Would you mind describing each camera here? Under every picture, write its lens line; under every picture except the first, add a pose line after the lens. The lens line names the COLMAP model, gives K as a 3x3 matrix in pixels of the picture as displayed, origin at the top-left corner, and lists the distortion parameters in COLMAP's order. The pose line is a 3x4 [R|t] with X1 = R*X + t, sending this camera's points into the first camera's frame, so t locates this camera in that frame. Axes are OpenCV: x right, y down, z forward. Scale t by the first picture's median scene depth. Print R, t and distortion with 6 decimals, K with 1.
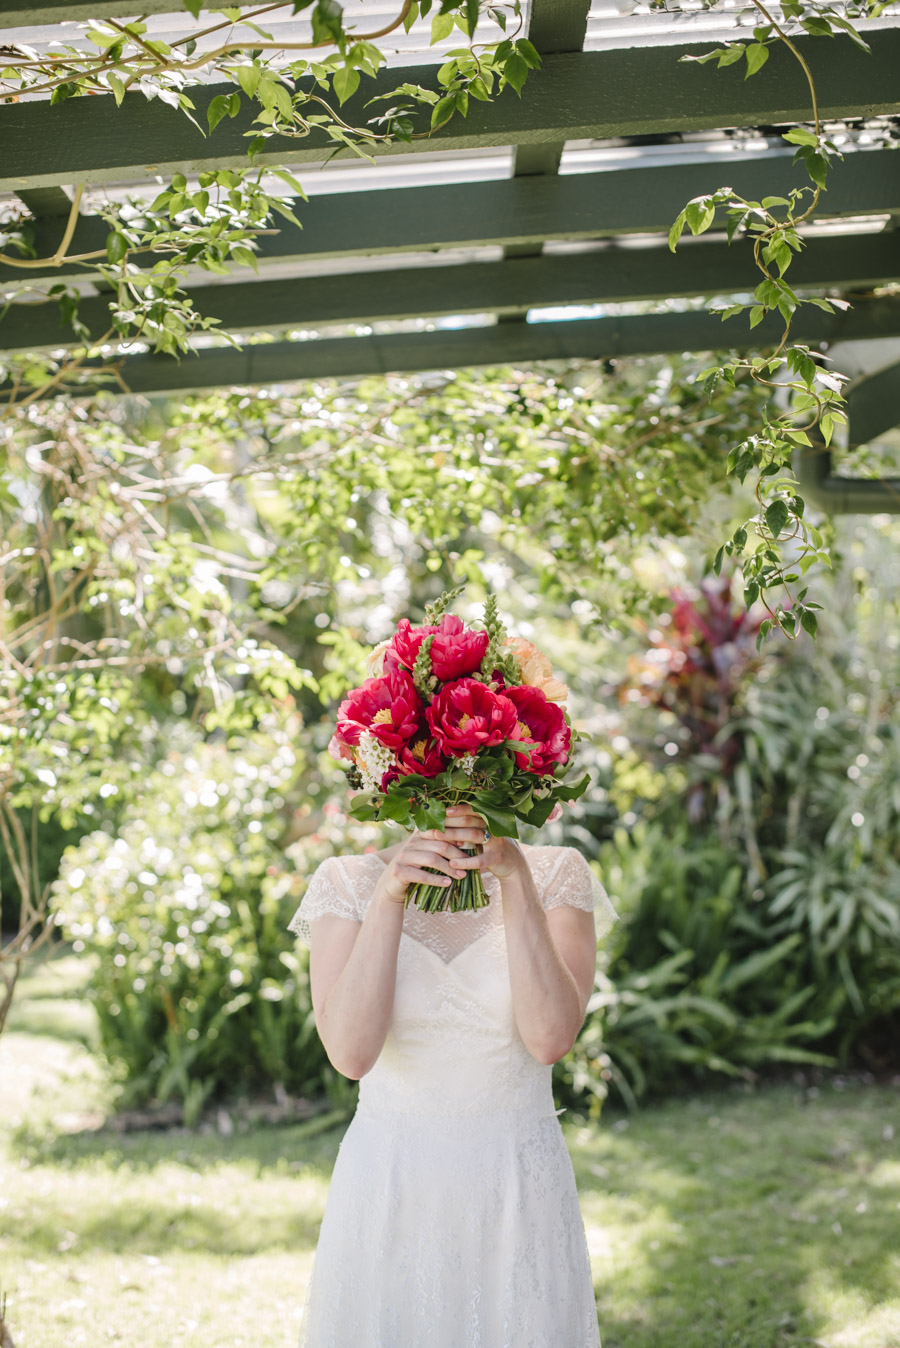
lens RADIAL K [[2002.0, 0, 450.0], [0, 2002.0, 674.0], [0, 0, 1]] dist [-0.158995, 0.088481]
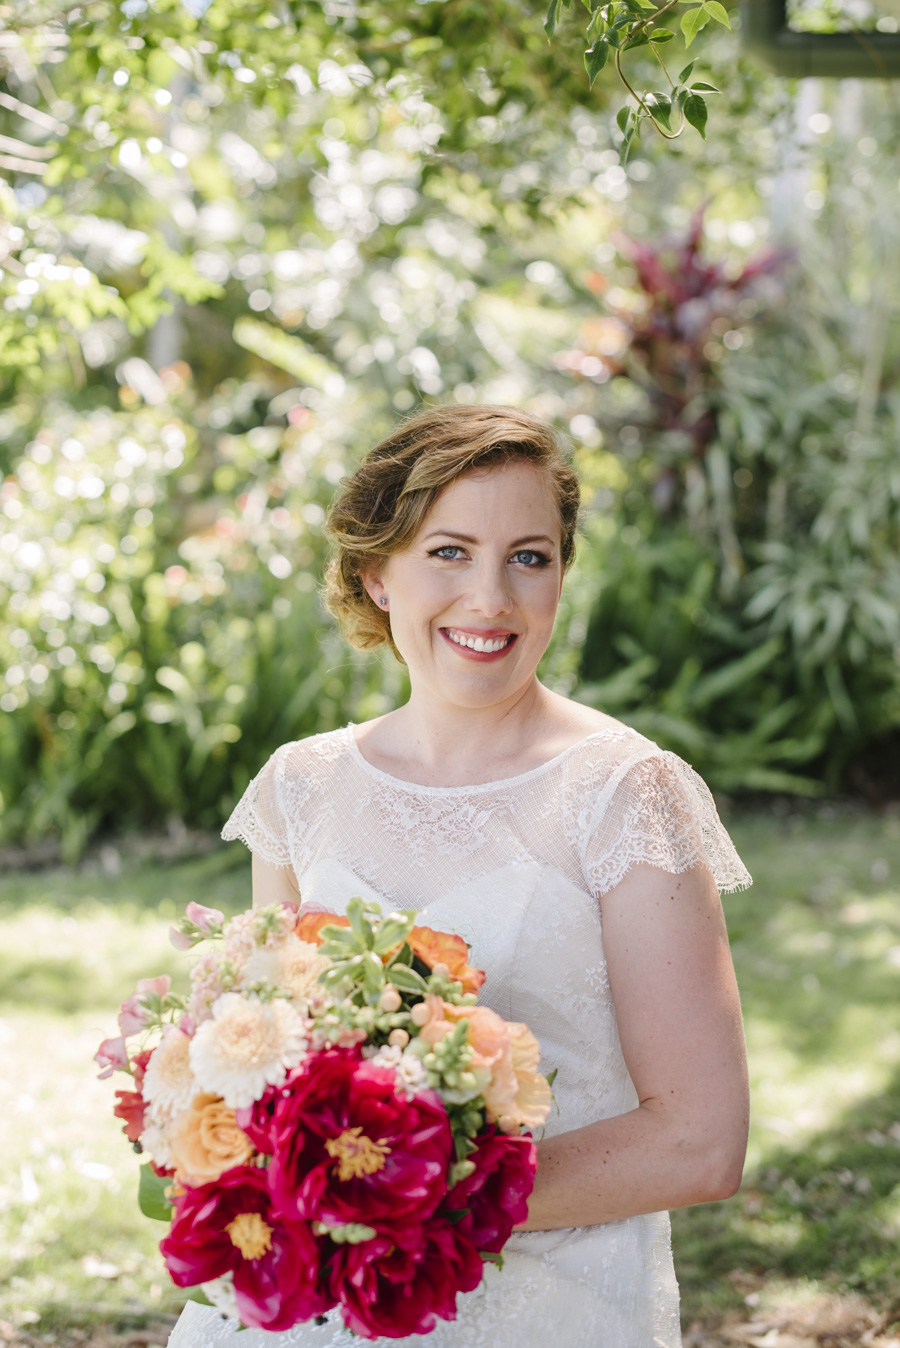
lens RADIAL K [[2002.0, 0, 450.0], [0, 2002.0, 674.0], [0, 0, 1]] dist [-0.158995, 0.088481]
pose [[0.999804, -0.008361, -0.017945, 0.048144], [0.010645, 0.991298, 0.131208, 0.030792], [0.016692, -0.131374, 0.991192, 0.141865]]
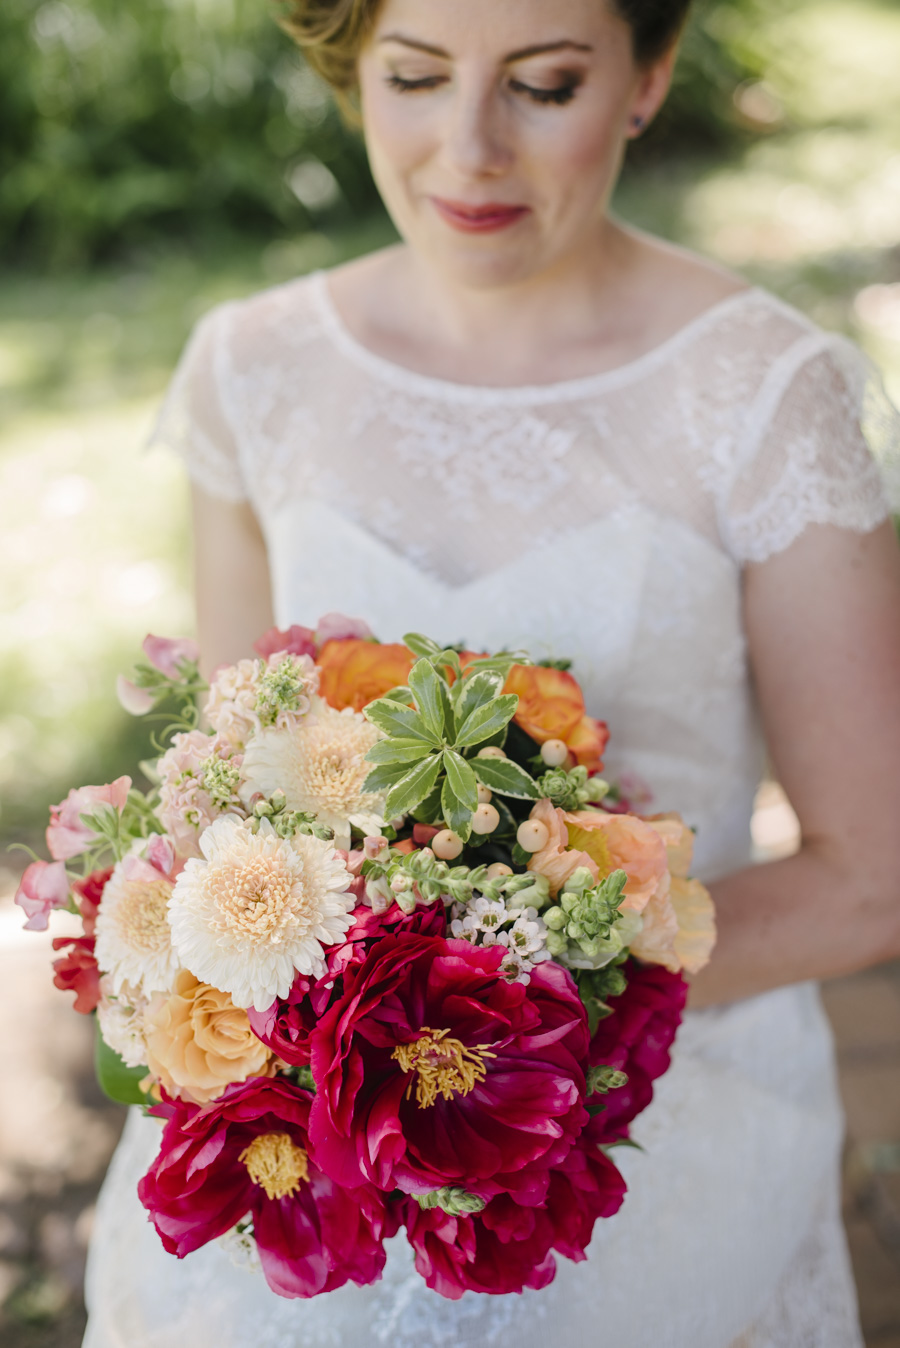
lens RADIAL K [[2002.0, 0, 450.0], [0, 2002.0, 674.0], [0, 0, 1]] dist [-0.158995, 0.088481]
pose [[0.999232, -0.037494, 0.011363, 0.000026], [0.029953, 0.918070, 0.395285, 0.033517], [-0.025252, -0.394641, 0.918488, 0.445005]]
